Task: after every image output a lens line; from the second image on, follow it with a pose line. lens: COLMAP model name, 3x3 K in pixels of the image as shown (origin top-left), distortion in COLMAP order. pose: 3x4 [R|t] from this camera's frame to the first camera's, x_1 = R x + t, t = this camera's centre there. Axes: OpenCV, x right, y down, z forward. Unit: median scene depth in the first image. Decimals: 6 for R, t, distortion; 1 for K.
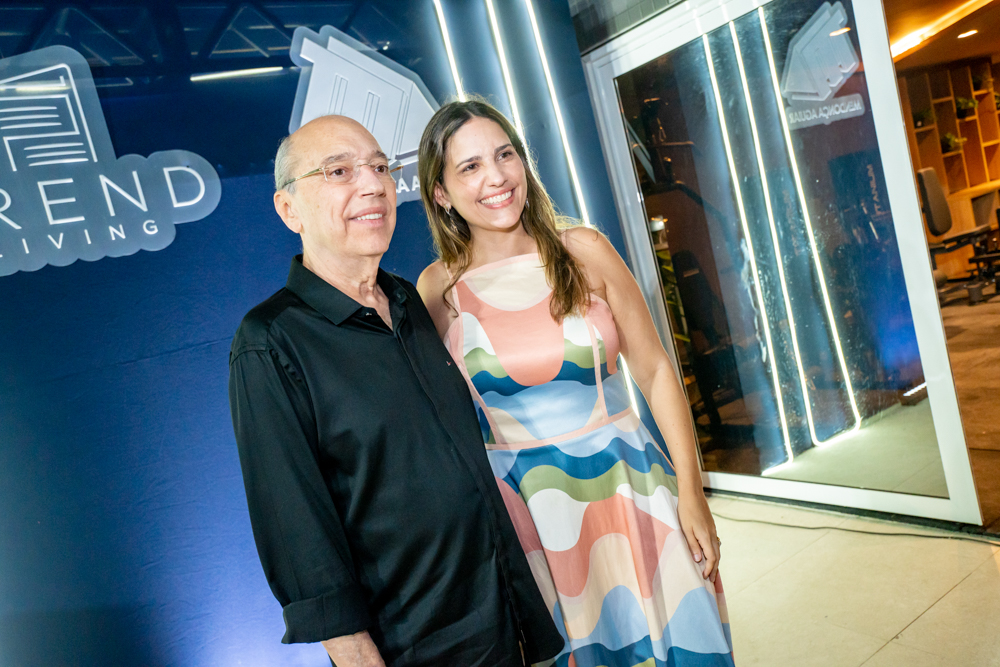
lens RADIAL K [[803.2, 0, 503.4], [0, 803.2, 331.9], [0, 0, 1]] dist [0.030012, 0.029730]
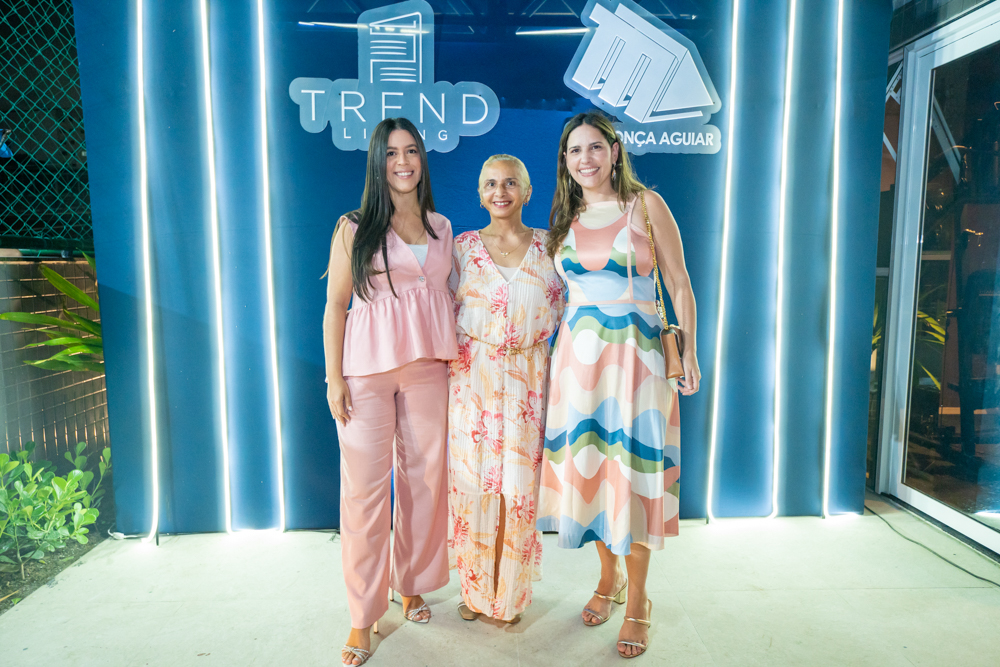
lens RADIAL K [[660.7, 0, 509.2], [0, 660.7, 341.1], [0, 0, 1]] dist [-0.009987, 0.026868]
pose [[0.815560, 0.294322, -0.498233, 0.331959], [-0.253265, 0.955698, 0.149991, 0.010455], [0.520306, 0.003858, 0.853971, 0.089303]]
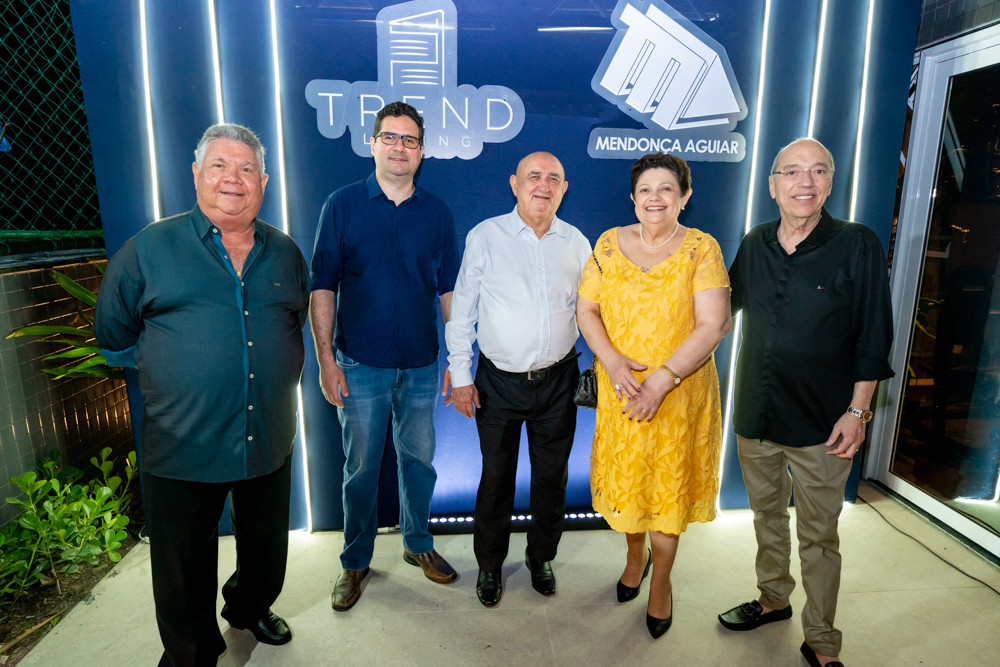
lens RADIAL K [[583.7, 0, 500.9], [0, 583.7, 334.8], [0, 0, 1]] dist [-0.018680, 0.014167]
pose [[0.834054, 0.338744, -0.435438, 0.146442], [-0.259219, 0.937368, 0.232696, -0.068551], [0.486989, -0.081207, 0.869624, 0.156415]]
